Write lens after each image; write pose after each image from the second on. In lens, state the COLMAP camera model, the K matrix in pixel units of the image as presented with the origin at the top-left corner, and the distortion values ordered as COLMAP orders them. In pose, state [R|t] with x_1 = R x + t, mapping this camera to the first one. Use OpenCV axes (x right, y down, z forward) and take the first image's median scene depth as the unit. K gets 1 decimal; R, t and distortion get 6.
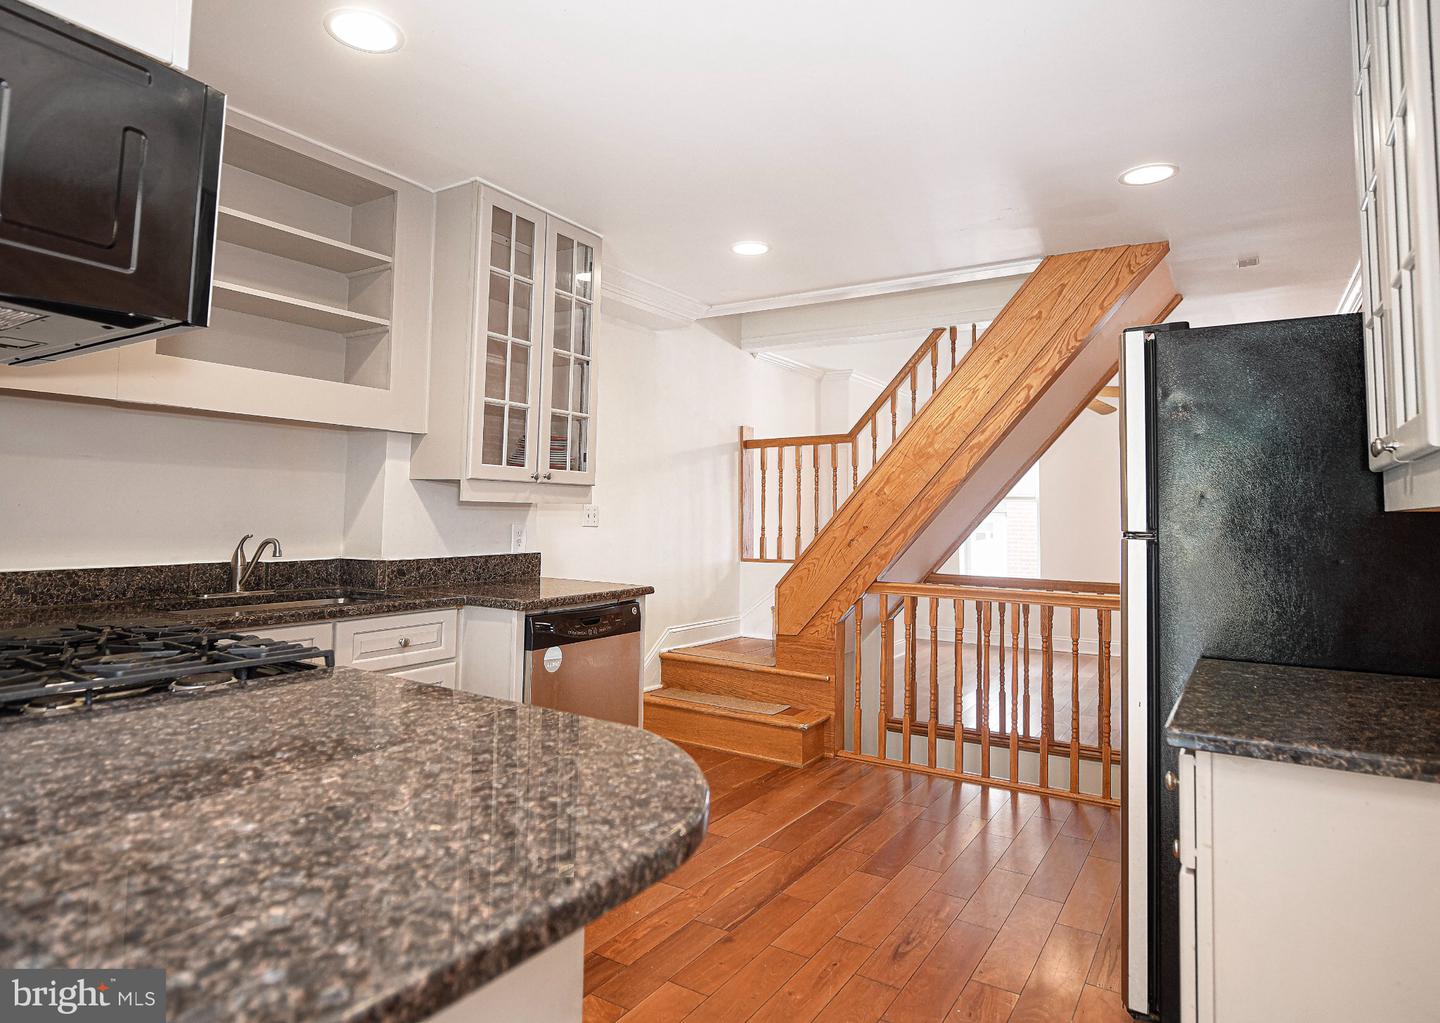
lens RADIAL K [[819.4, 0, 719.3], [0, 819.4, 516.6], [0, 0, 1]] dist [0.004277, 0.000777]
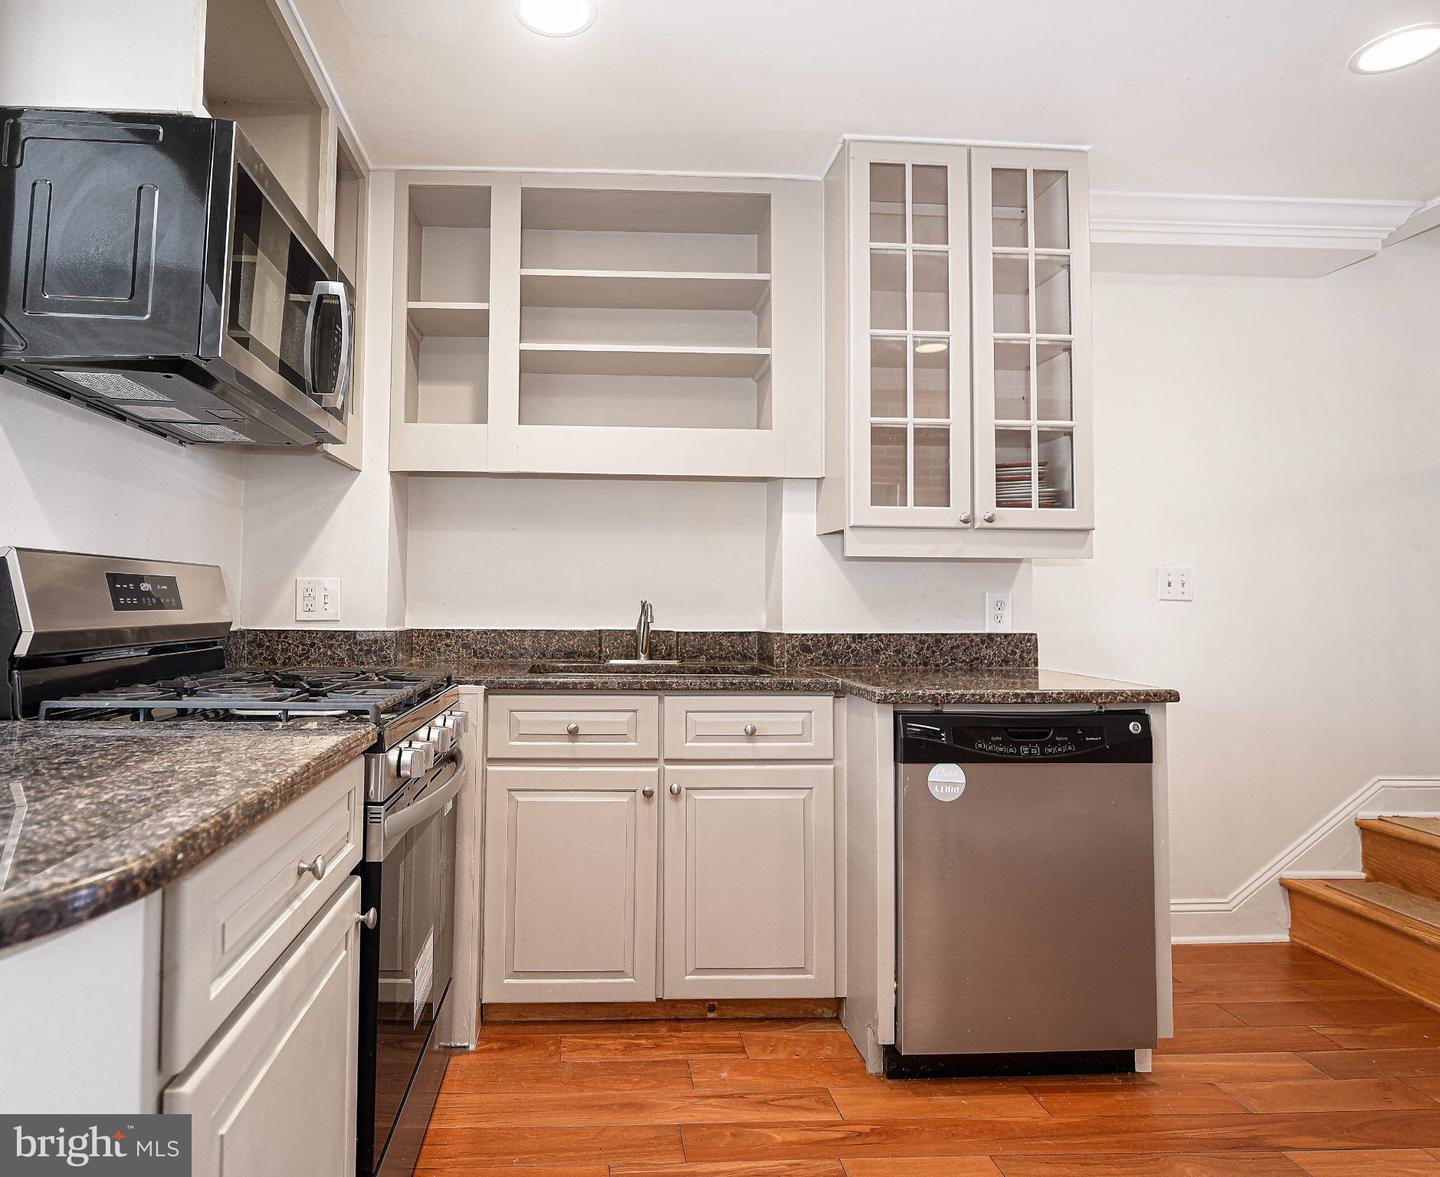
lens RADIAL K [[879.7, 0, 720.4], [0, 879.7, 583.6], [0, 0, 1]] dist [-0.011803, 0.000081]
pose [[0.587711, -0.033996, -0.808356, 0.277590], [-0.001153, 0.999081, -0.042855, 0.041001], [0.809070, 0.026118, 0.587132, 0.413778]]
